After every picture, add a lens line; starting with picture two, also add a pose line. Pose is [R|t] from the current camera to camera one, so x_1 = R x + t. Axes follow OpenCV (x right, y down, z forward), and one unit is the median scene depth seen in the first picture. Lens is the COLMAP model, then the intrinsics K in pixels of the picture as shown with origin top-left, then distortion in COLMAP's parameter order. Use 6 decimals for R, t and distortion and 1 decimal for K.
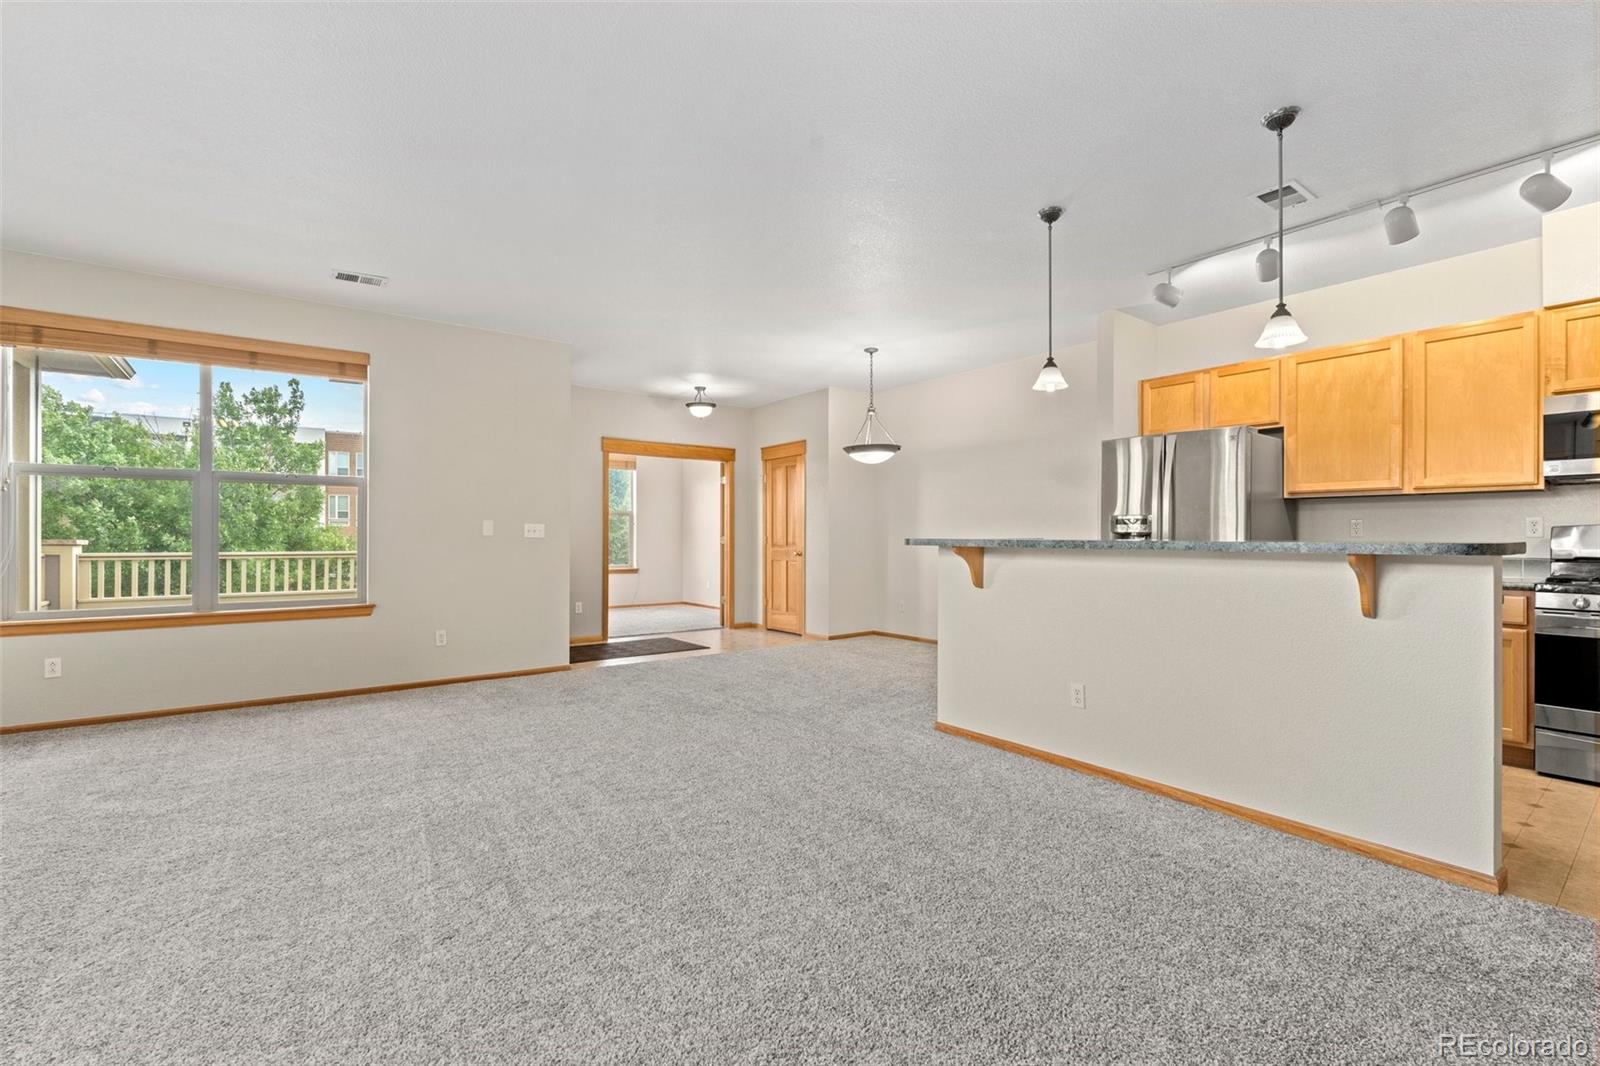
lens RADIAL K [[699.6, 0, 790.0], [0, 699.6, 535.3], [0, 0, 1]] dist [-0.005107, 0.000052]
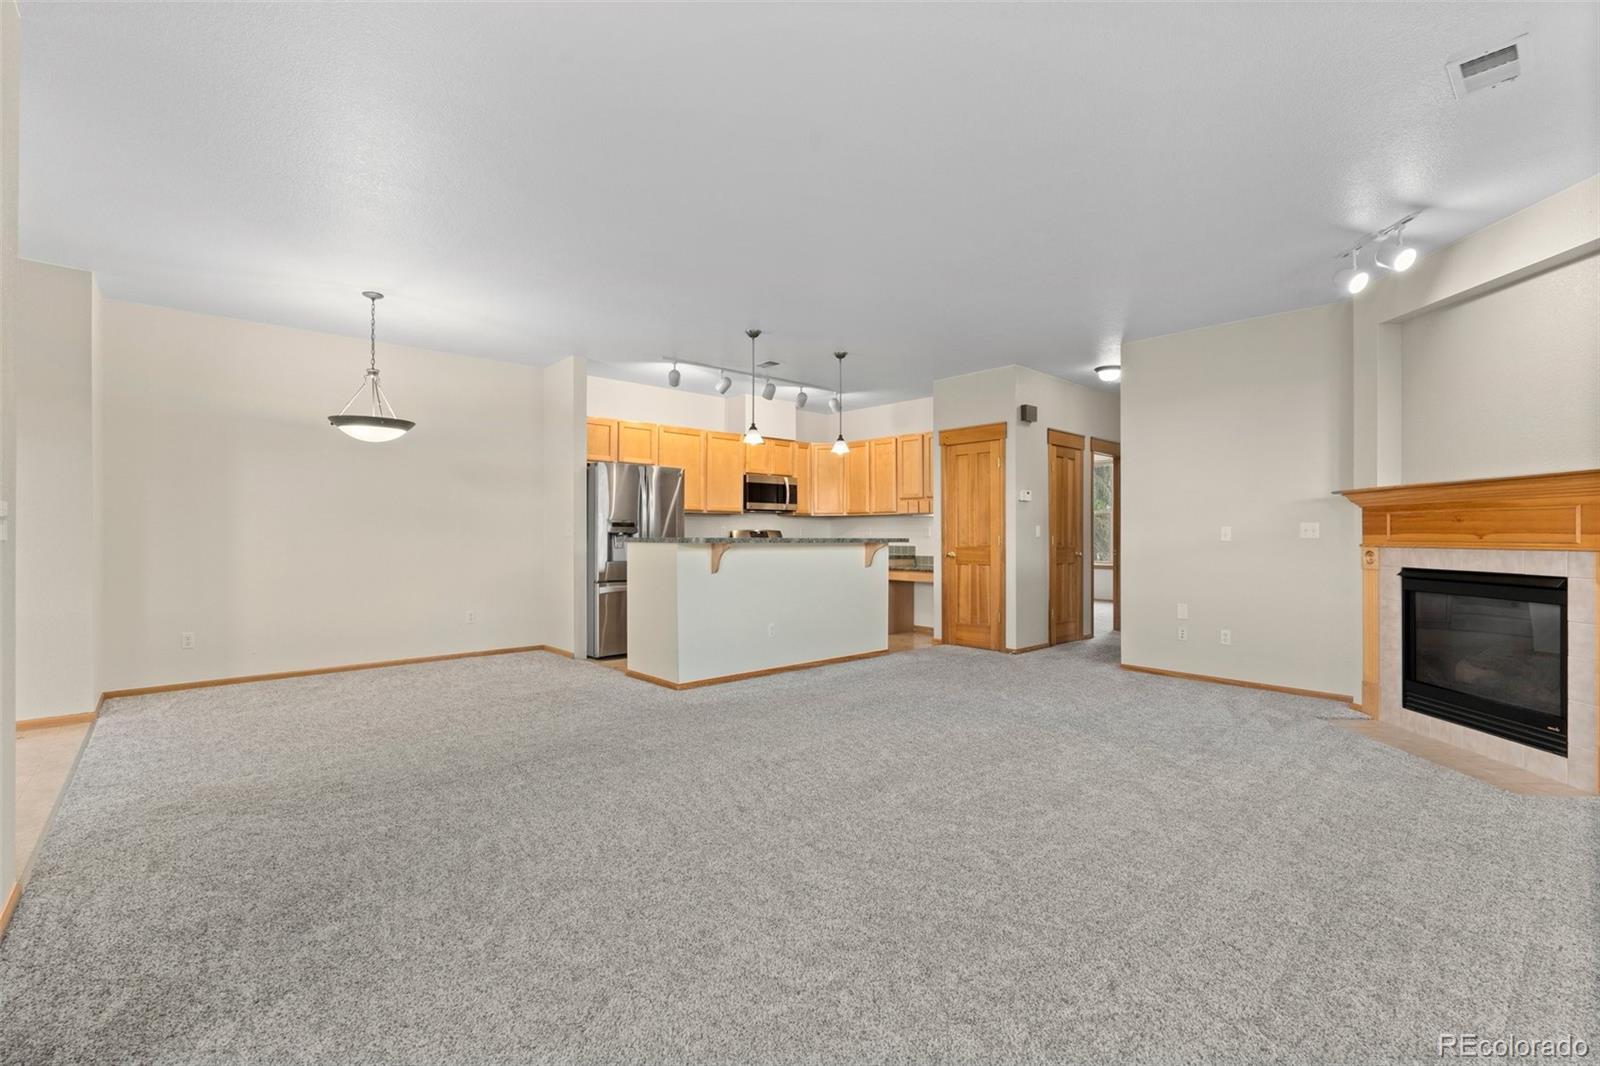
lens RADIAL K [[699.6, 0, 805.0], [0, 699.6, 531.5], [0, 0, 1]] dist [-0.005107, 0.000052]
pose [[-0.103550, 0.006588, 0.994602, -0.723695], [-0.007179, 0.999947, -0.007371, 0.002540], [-0.994598, -0.007903, -0.103497, 0.635872]]
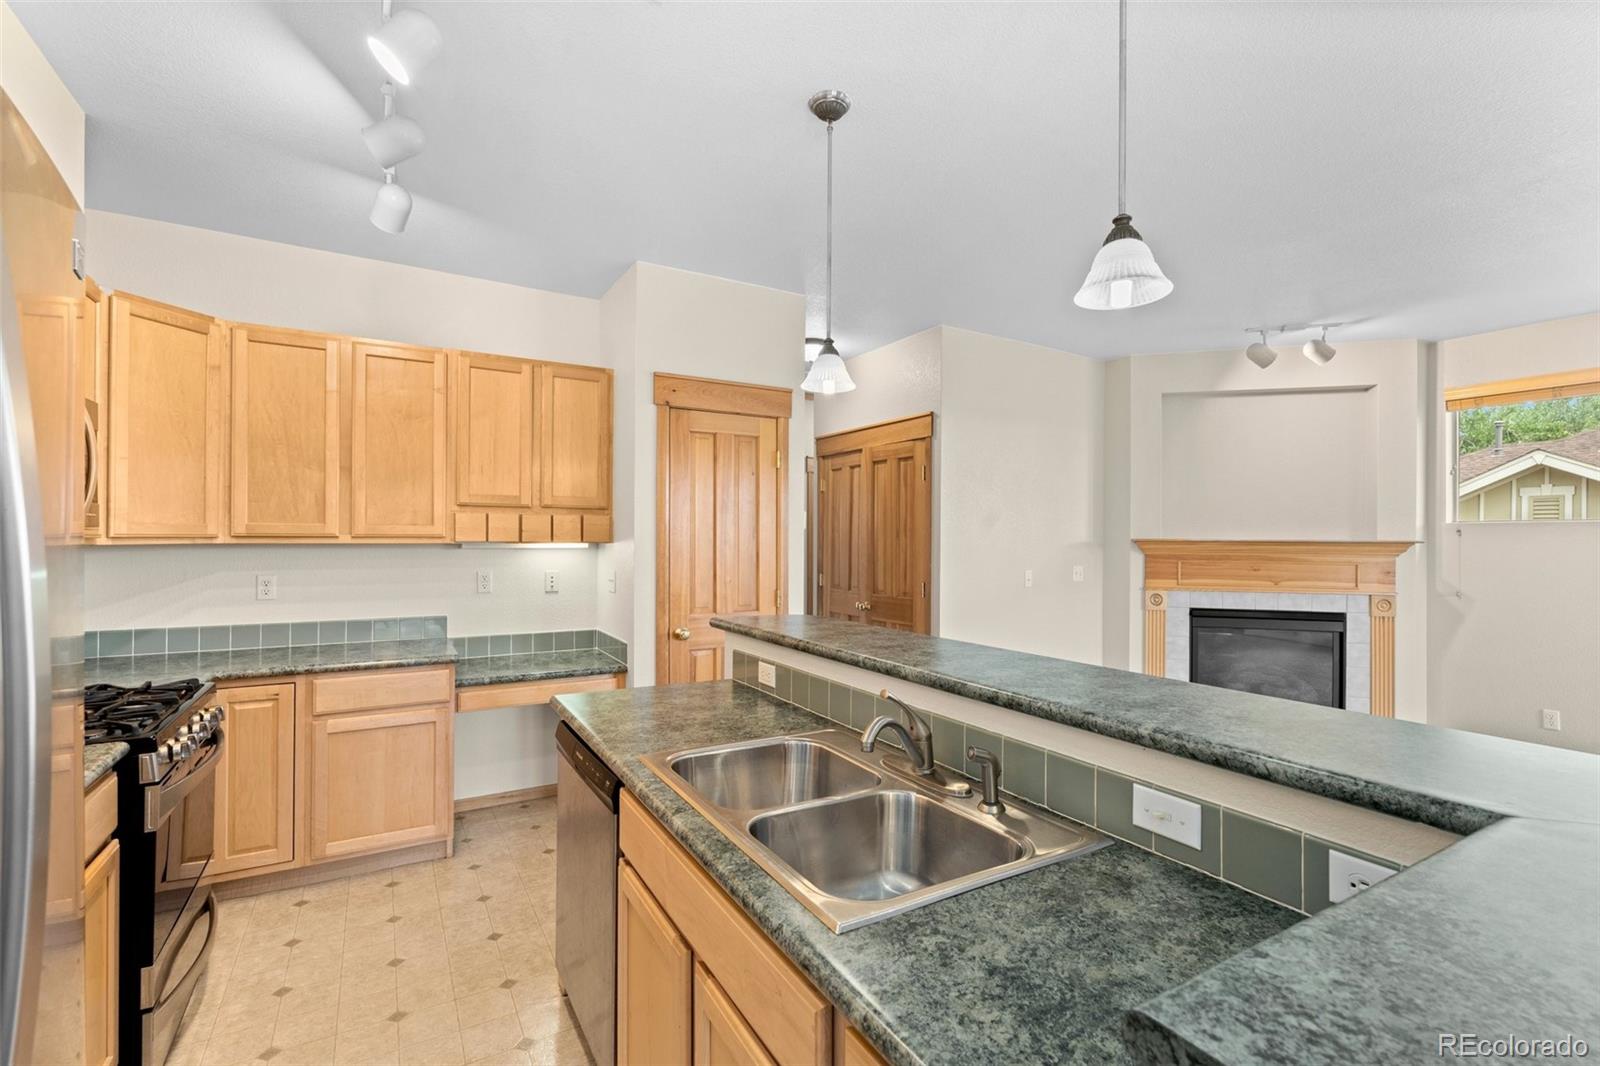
lens RADIAL K [[699.6, 0, 794.8], [0, 699.6, 534.7], [0, 0, 1]] dist [-0.005107, 0.000052]
pose [[-0.994663, -0.006810, 0.102955, 0.322919], [-0.007202, 0.999968, -0.003440, -0.052476], [-0.102928, -0.004164, -0.994680, 0.839062]]
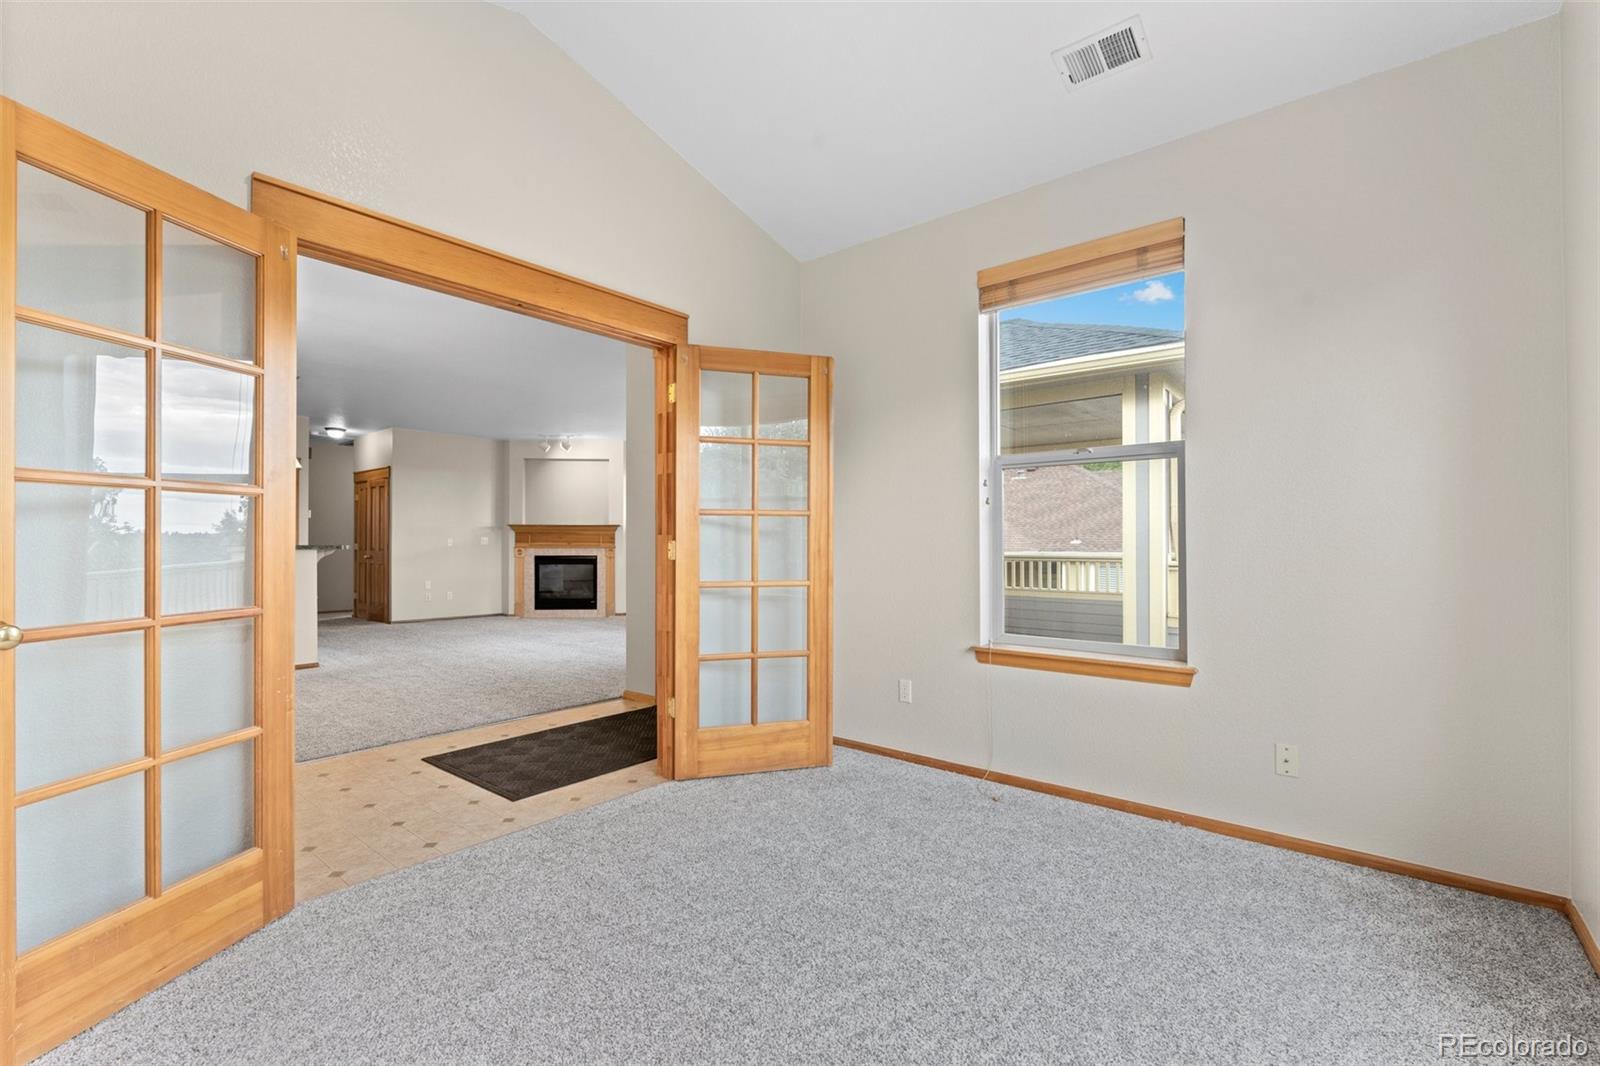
lens RADIAL K [[699.6, 0, 800.8], [0, 699.6, 537.2], [0, 0, 1]] dist [-0.005107, 0.000052]
pose [[-0.972566, -0.001262, -0.232623, -0.326772], [0.001127, 0.999948, -0.010138, -0.000078], [0.232624, -0.010122, -0.972514, 1.943349]]
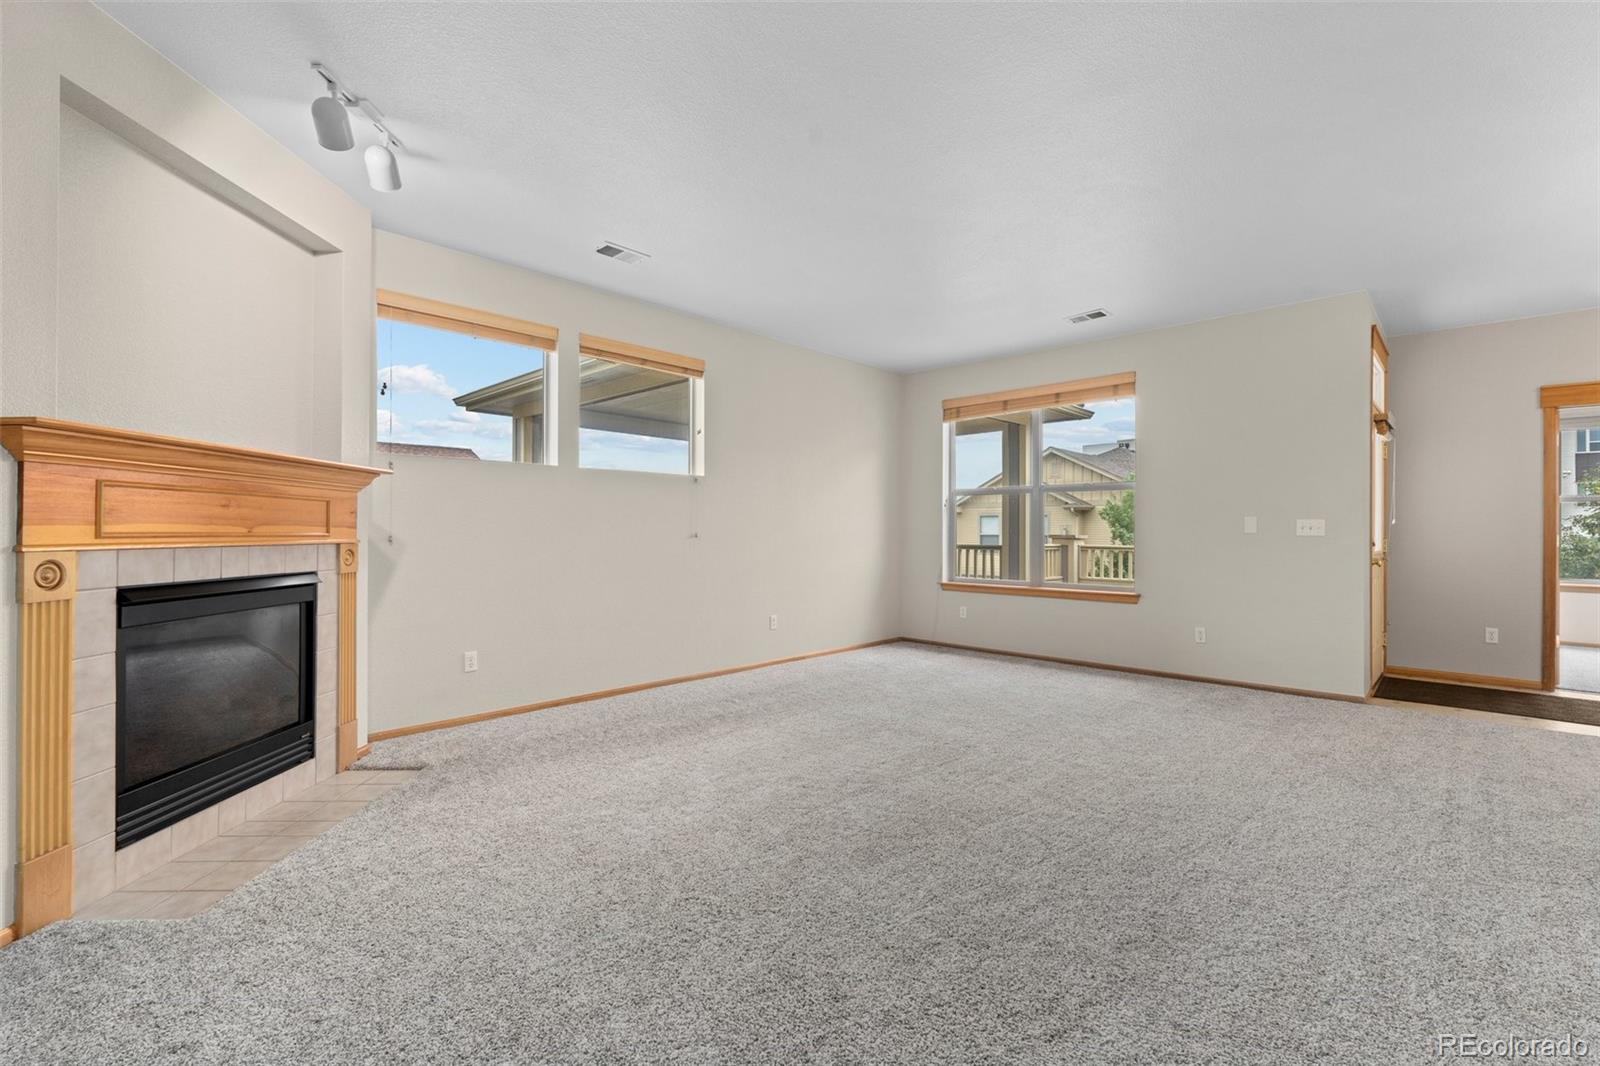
lens RADIAL K [[699.6, 0, 803.9], [0, 699.6, 531.1], [0, 0, 1]] dist [-0.005107, 0.000052]
pose [[0.164378, 0.000682, -0.986397, 0.371298], [-0.001450, 0.999999, 0.000450, -0.001697], [0.986396, 0.001357, 0.164379, 0.254425]]
